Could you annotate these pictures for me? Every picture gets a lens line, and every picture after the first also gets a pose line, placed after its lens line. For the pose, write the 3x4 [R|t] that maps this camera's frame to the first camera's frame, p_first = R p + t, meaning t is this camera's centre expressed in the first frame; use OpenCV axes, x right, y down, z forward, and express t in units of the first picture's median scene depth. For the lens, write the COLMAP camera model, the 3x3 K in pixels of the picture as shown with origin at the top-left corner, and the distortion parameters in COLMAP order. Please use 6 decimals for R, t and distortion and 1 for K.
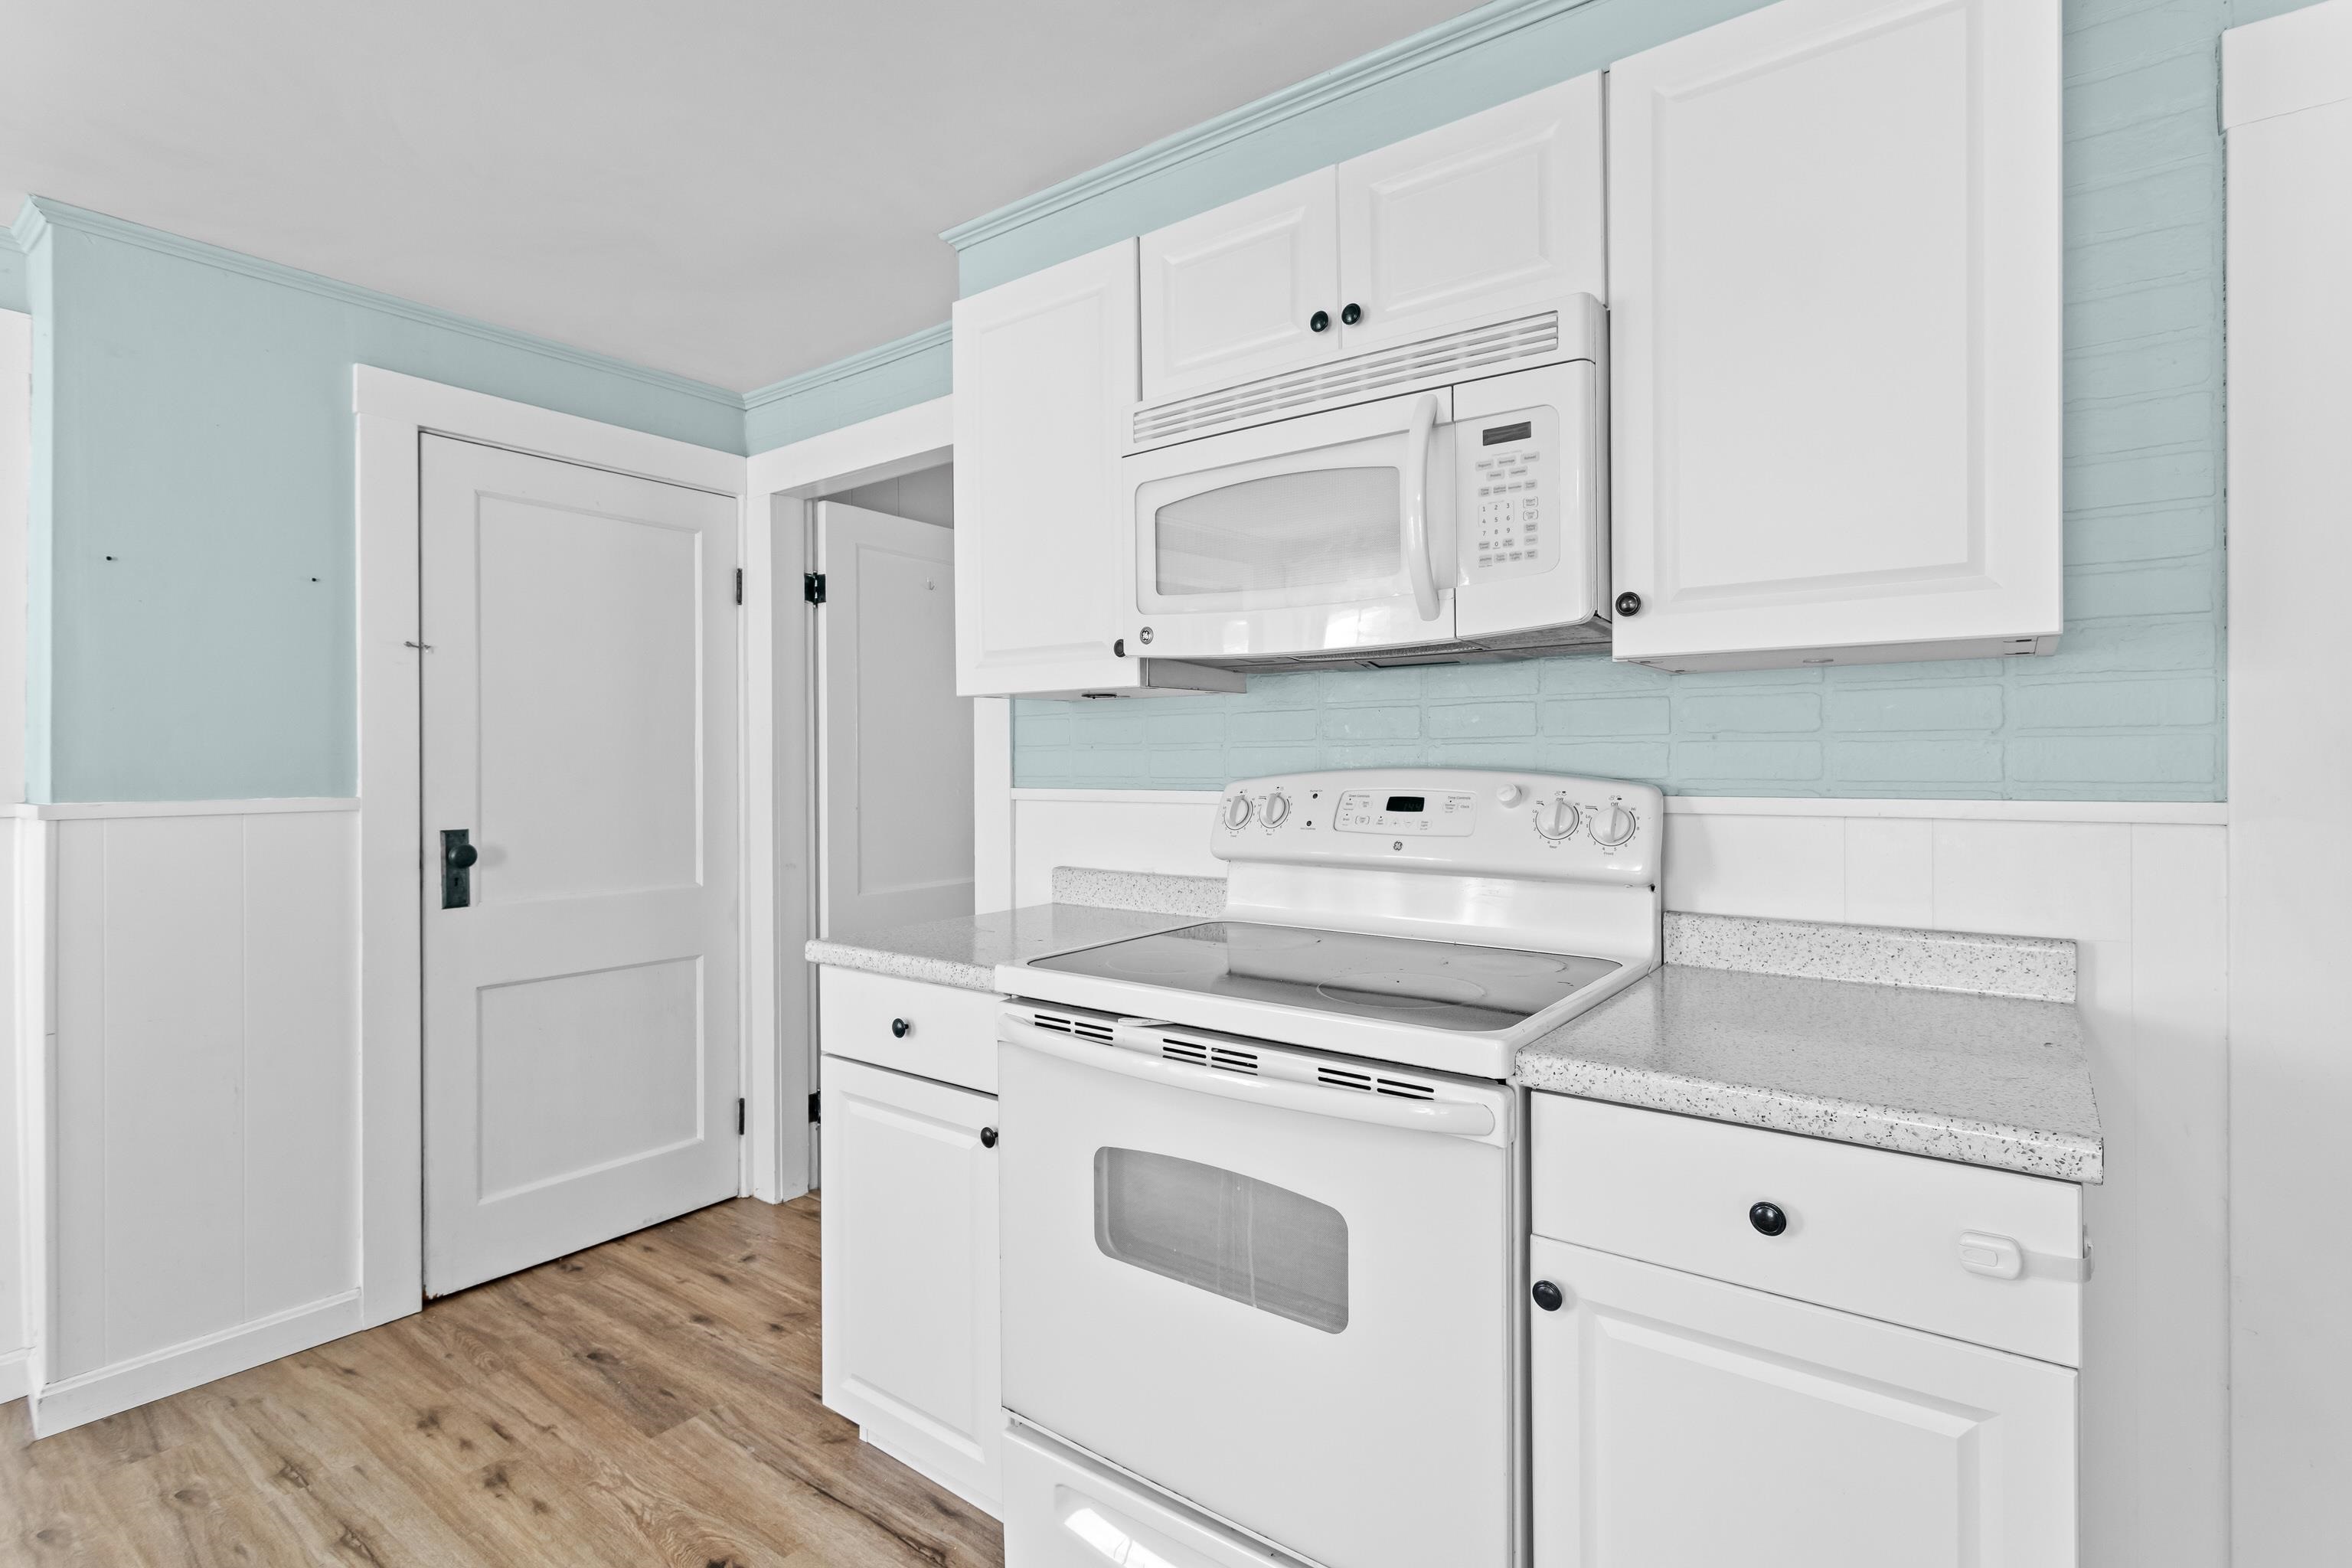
lens RADIAL K [[1125.9, 0, 1182.0], [0, 1125.9, 765.8], [0, 0, 1]] dist [-0.001331, 0.001621]
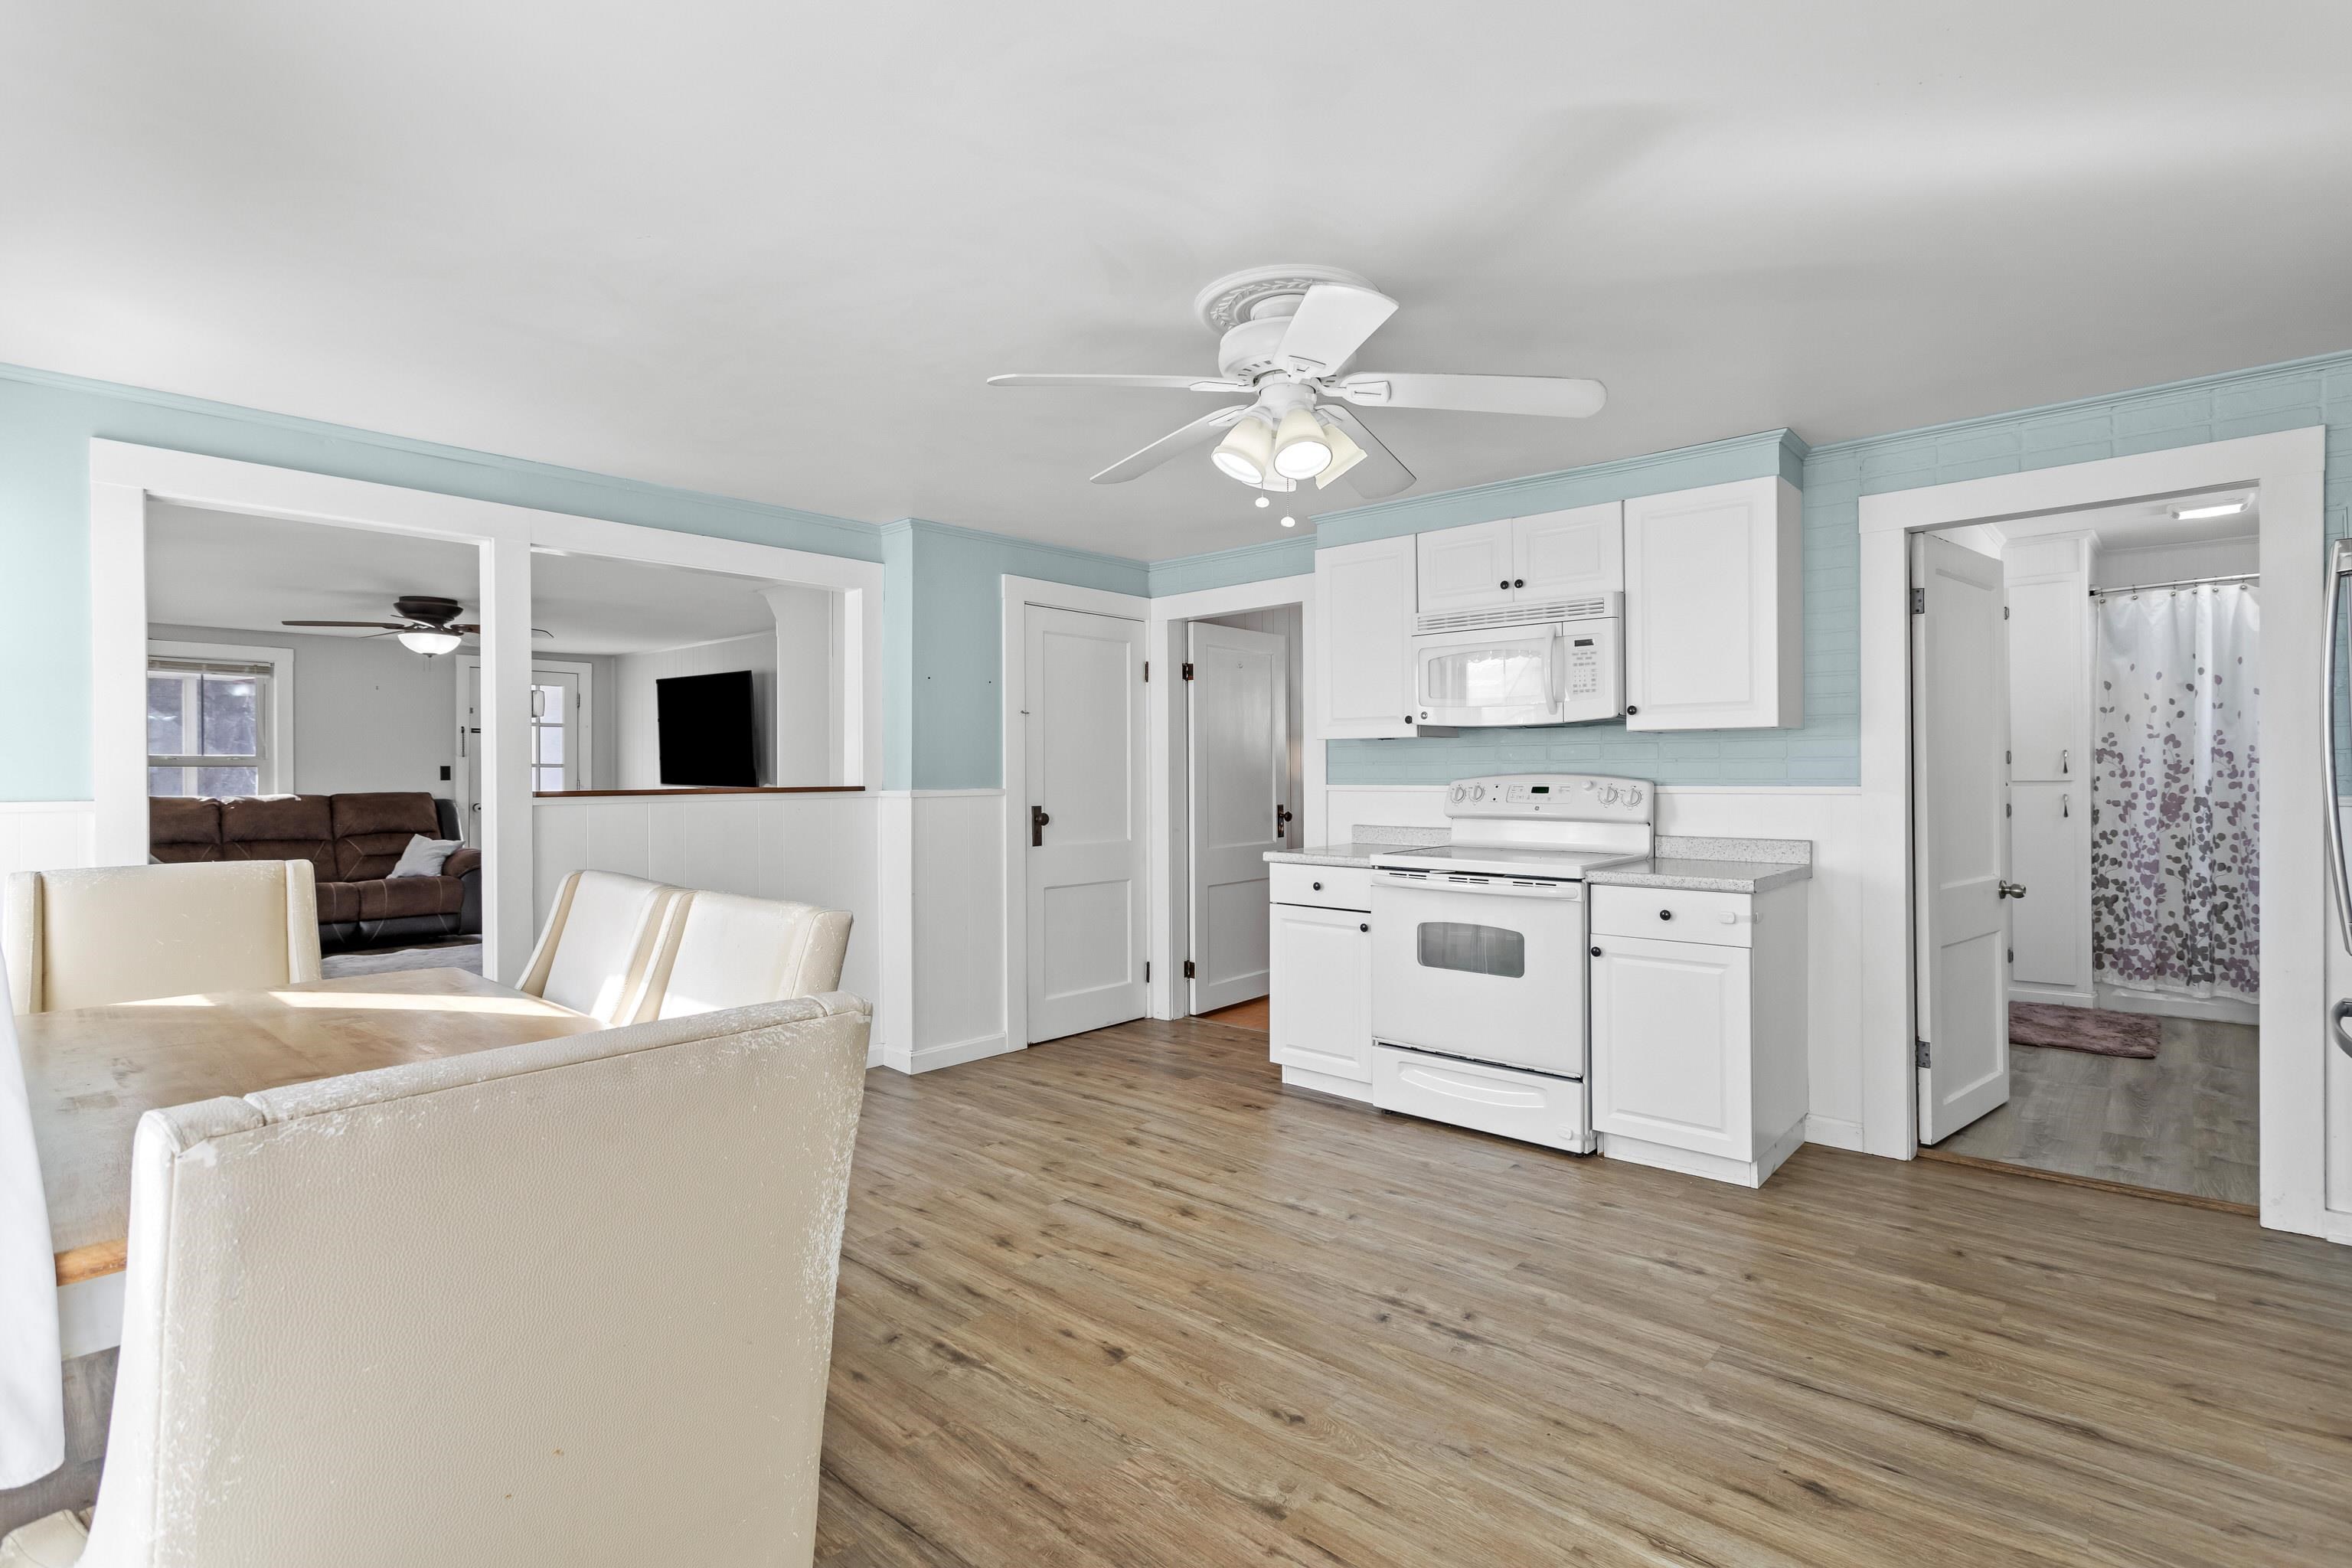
lens RADIAL K [[1120.1, 0, 1181.3], [0, 1120.1, 770.4], [0, 0, 1]] dist [-0.001349, 0.000793]
pose [[0.996100, -0.000113, -0.088232, -0.330072], [-0.000351, 0.999986, -0.005246, 0.007744], [0.088231, 0.005257, 0.996086, -1.337474]]
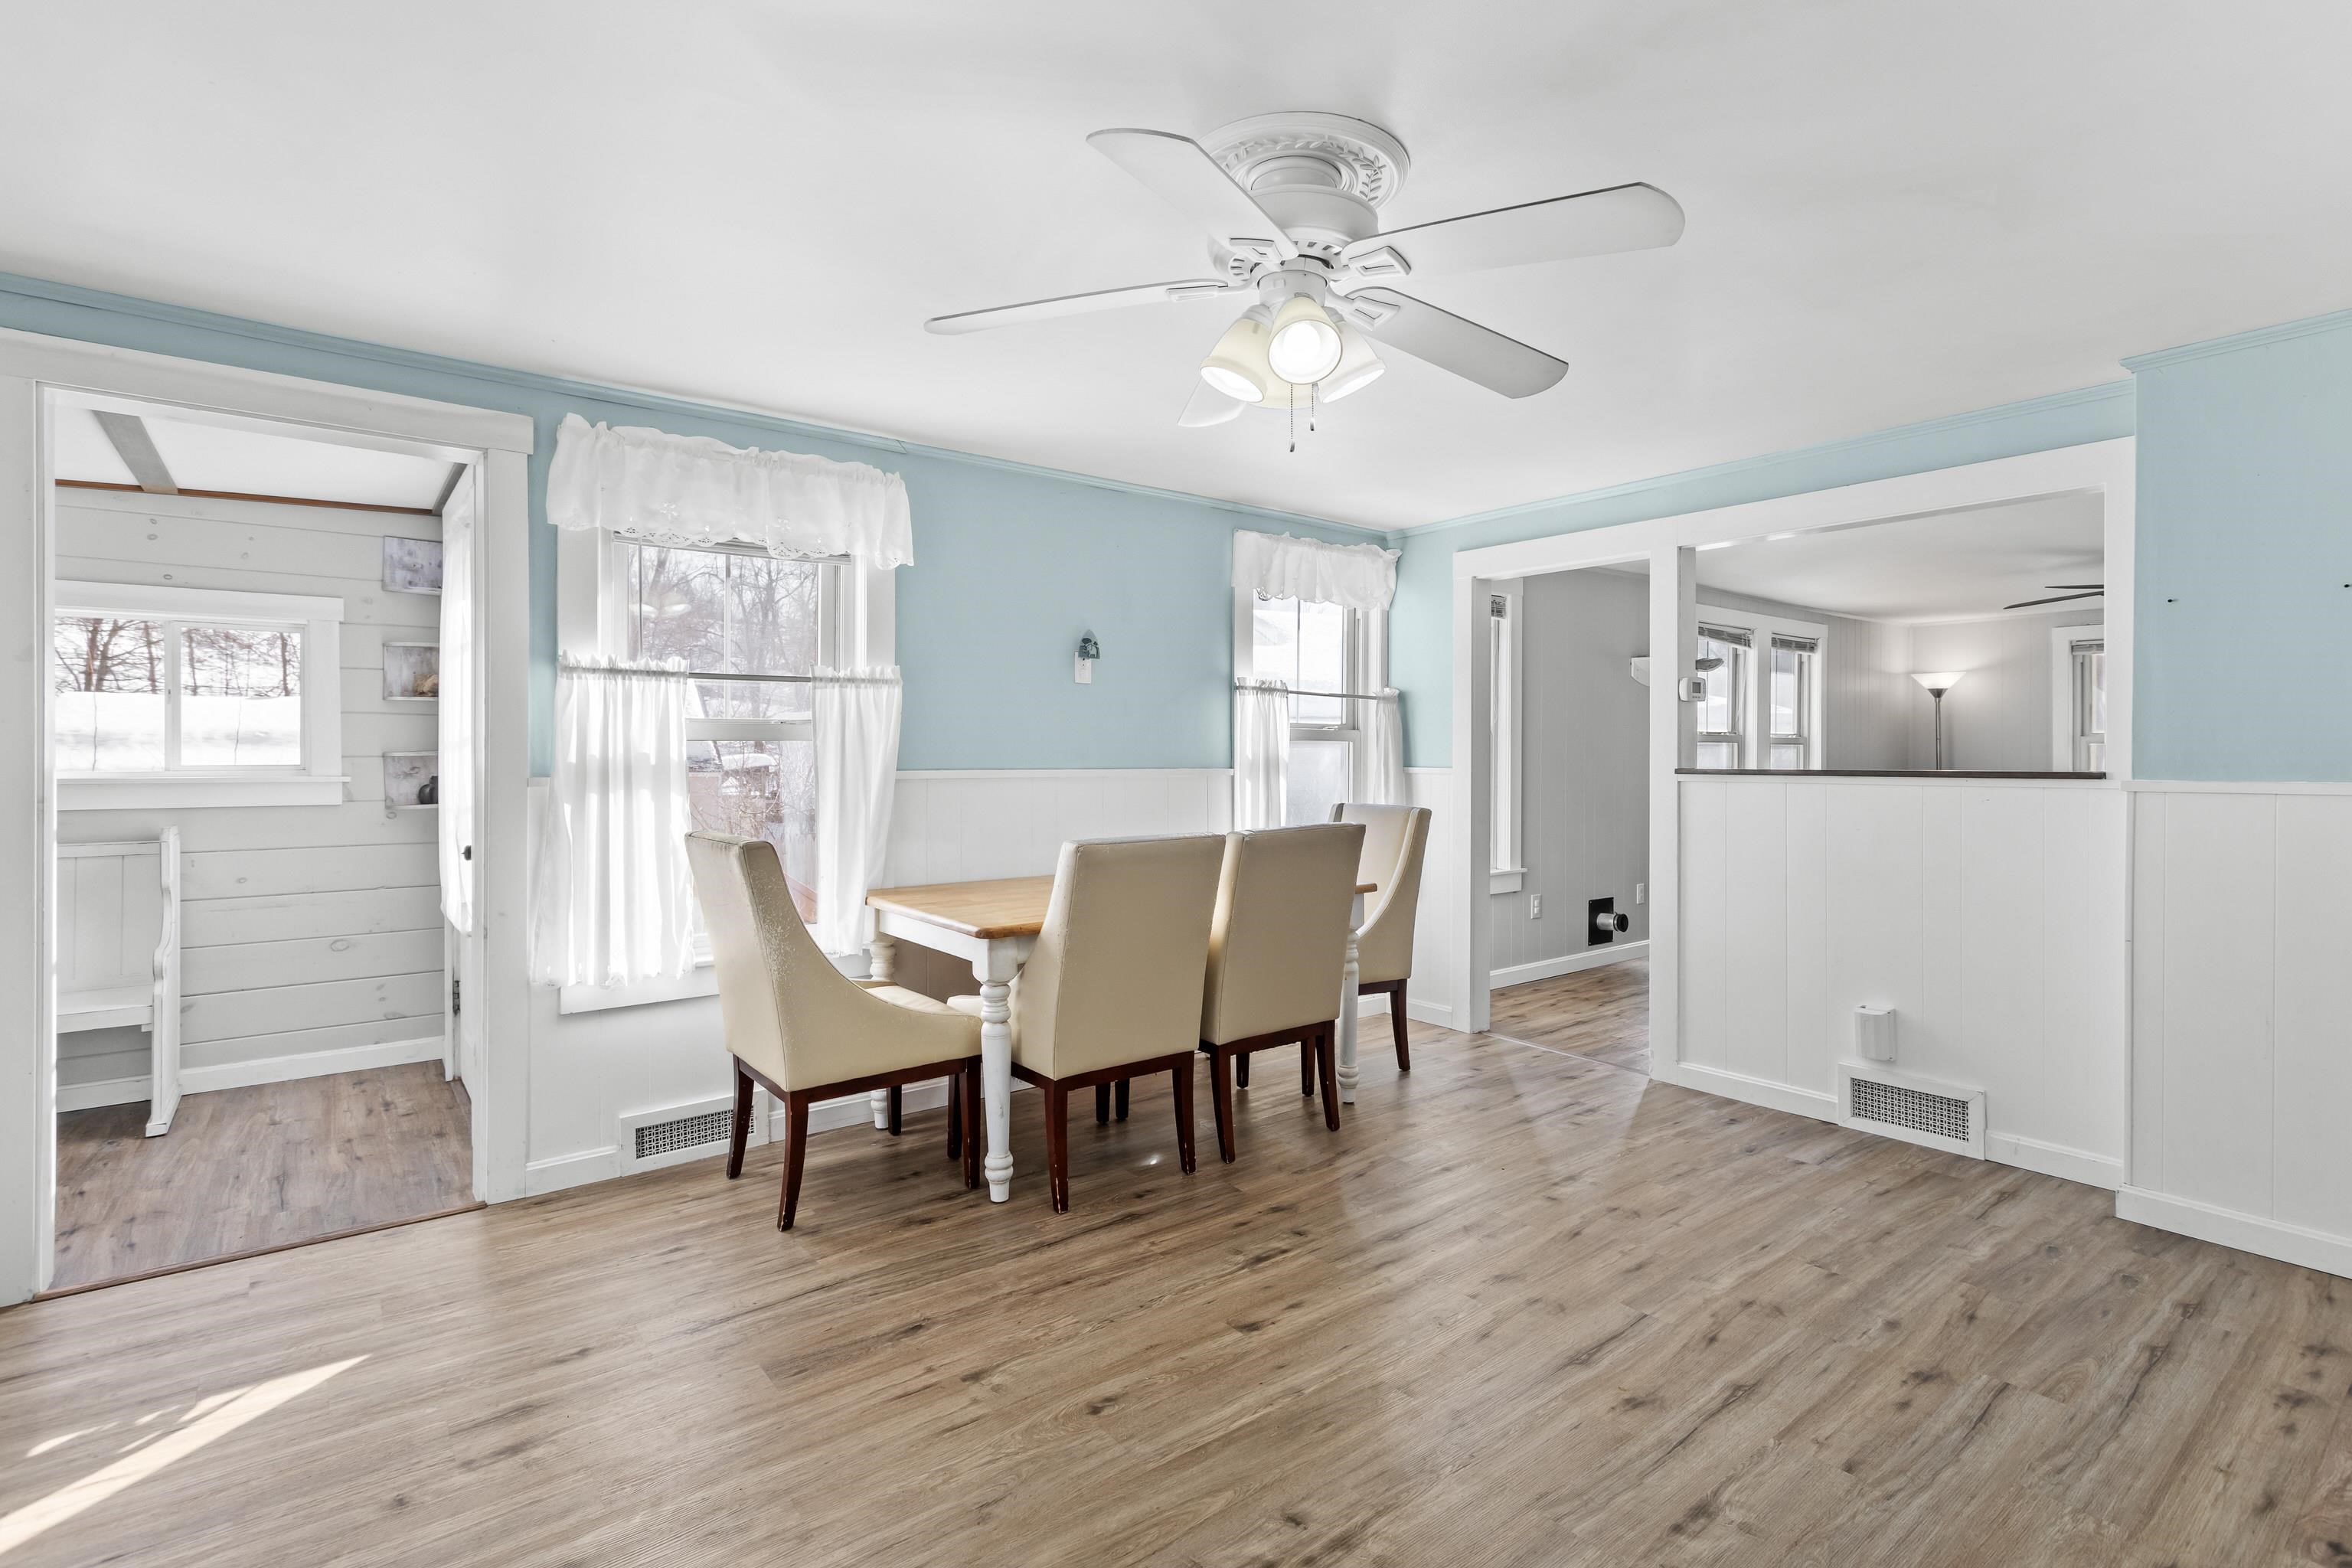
lens RADIAL K [[1119.8, 0, 1190.5], [0, 1119.8, 754.5], [0, 0, 1]] dist [-0.000971, -0.000403]
pose [[-0.262697, 0.005423, -0.964863, 0.787683], [-0.001008, 0.999982, 0.005895, -0.005938], [0.964878, 0.002522, -0.262687, 0.258947]]
